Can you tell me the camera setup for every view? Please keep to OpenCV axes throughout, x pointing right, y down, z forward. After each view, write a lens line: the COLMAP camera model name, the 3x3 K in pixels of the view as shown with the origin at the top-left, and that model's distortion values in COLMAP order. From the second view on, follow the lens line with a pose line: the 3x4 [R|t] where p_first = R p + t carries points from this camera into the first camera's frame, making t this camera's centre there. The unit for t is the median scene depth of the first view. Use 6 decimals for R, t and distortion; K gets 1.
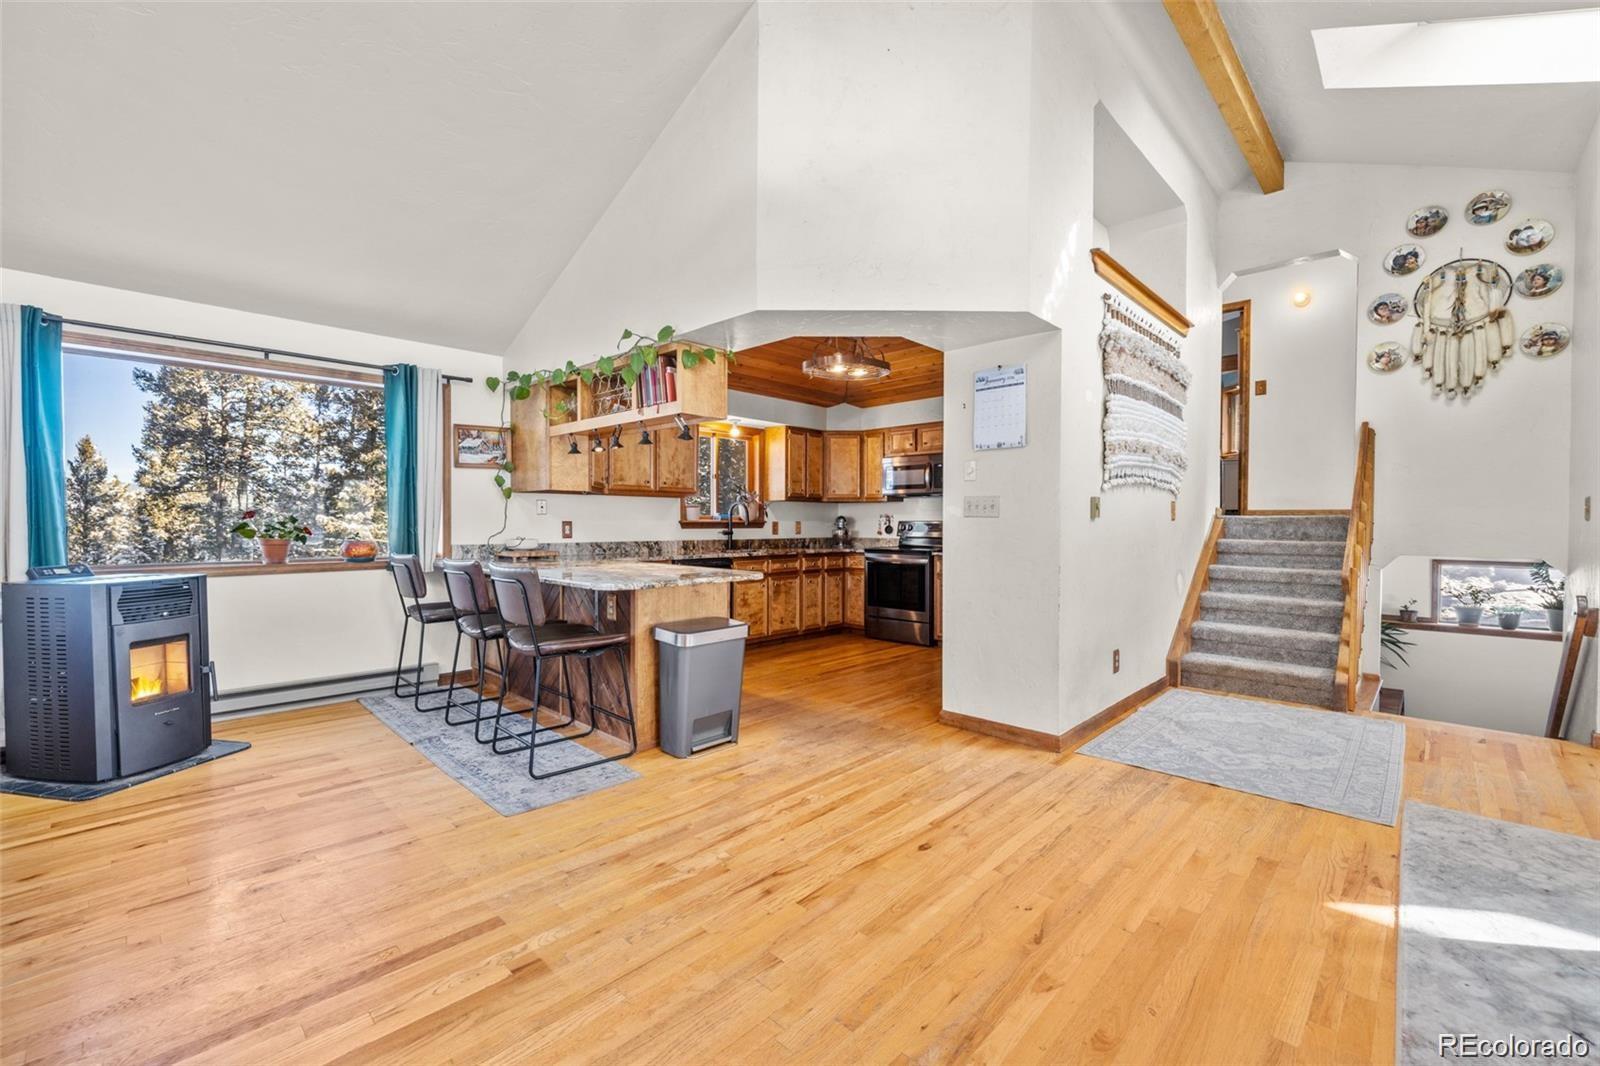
lens RADIAL K [[669.6, 0, 791.0], [0, 669.6, 528.9], [0, 0, 1]] dist [0.000240, -0.000146]
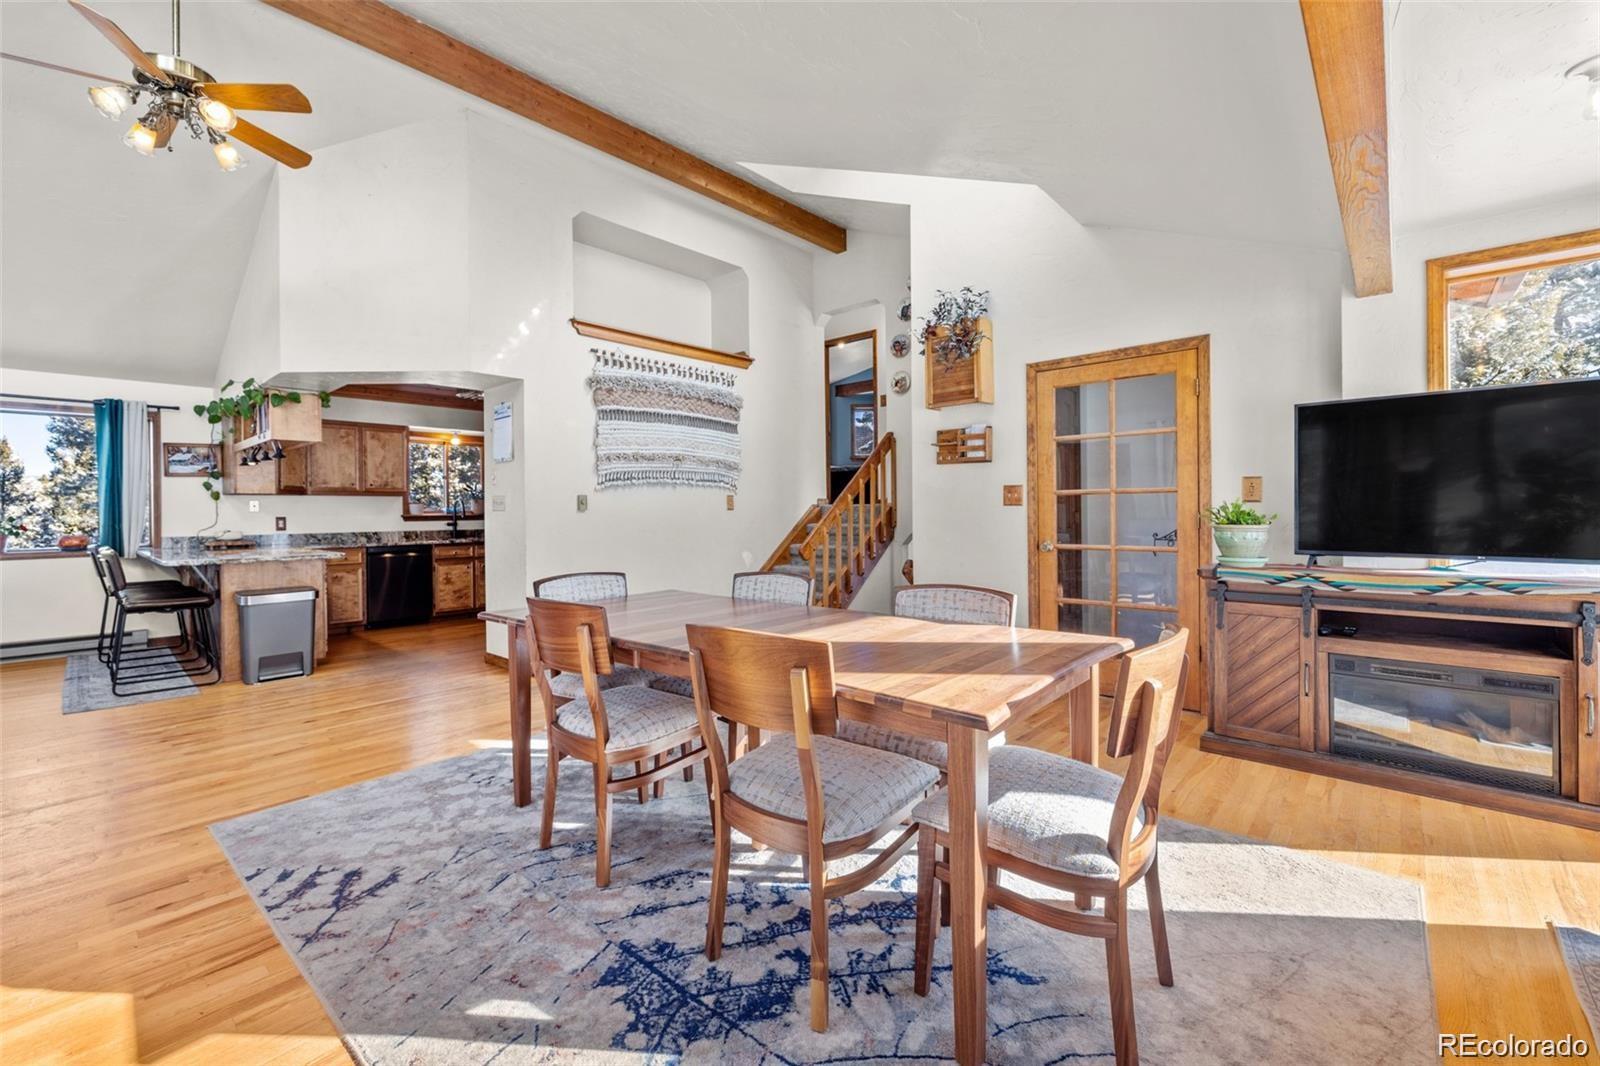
lens RADIAL K [[669.6, 0, 785.3], [0, 669.6, 512.6], [0, 0, 1]] dist [0.000240, -0.000146]
pose [[0.999377, -0.015035, 0.031938, 0.545161], [0.015261, 0.999860, -0.006825, 0.002901], [-0.031831, 0.007308, 0.999467, -0.266947]]
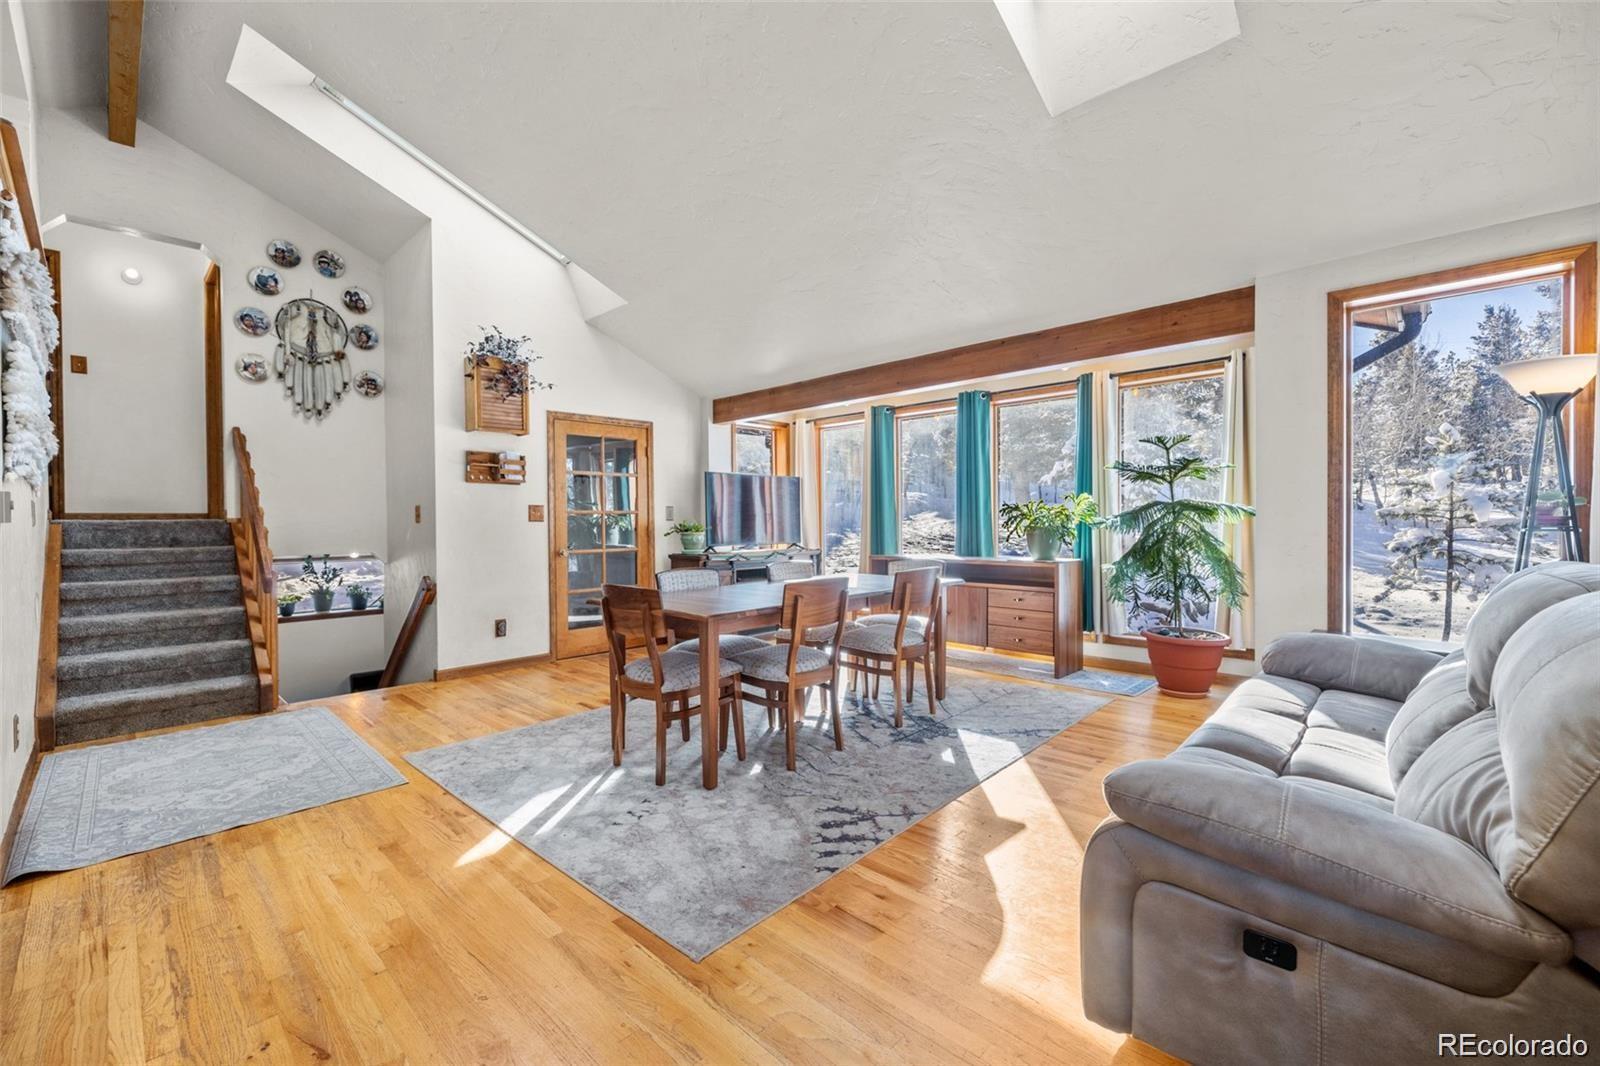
lens RADIAL K [[669.6, 0, 792.5], [0, 669.6, 526.5], [0, 0, 1]] dist [0.000240, -0.000146]
pose [[-0.001217, -0.011514, 0.999933, -0.138536], [0.021359, 0.999705, 0.011538, -0.002917], [-0.999771, 0.021372, -0.000970, 0.143721]]
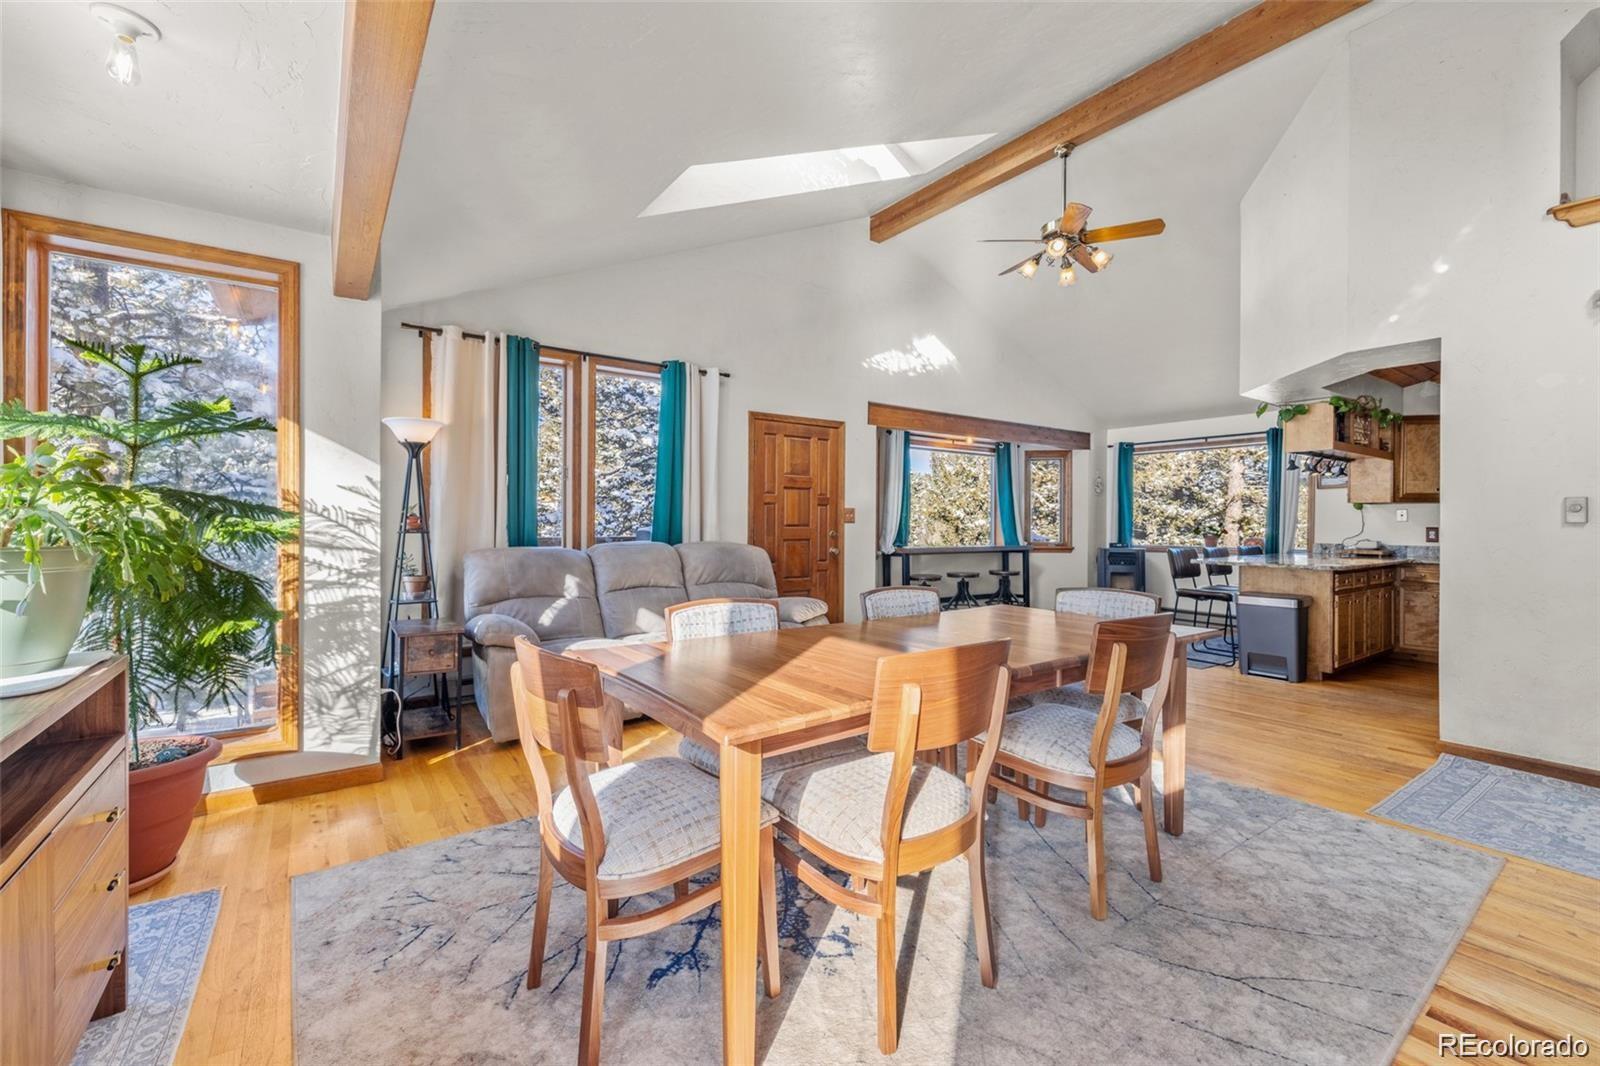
lens RADIAL K [[669.6, 0, 790.6], [0, 669.6, 521.8], [0, 0, 1]] dist [0.000240, -0.000146]
pose [[-0.181030, -0.006025, -0.983459, 0.943605], [-0.016778, 0.999855, -0.003037, 0.000857], [0.983334, 0.015951, -0.181105, 0.131817]]
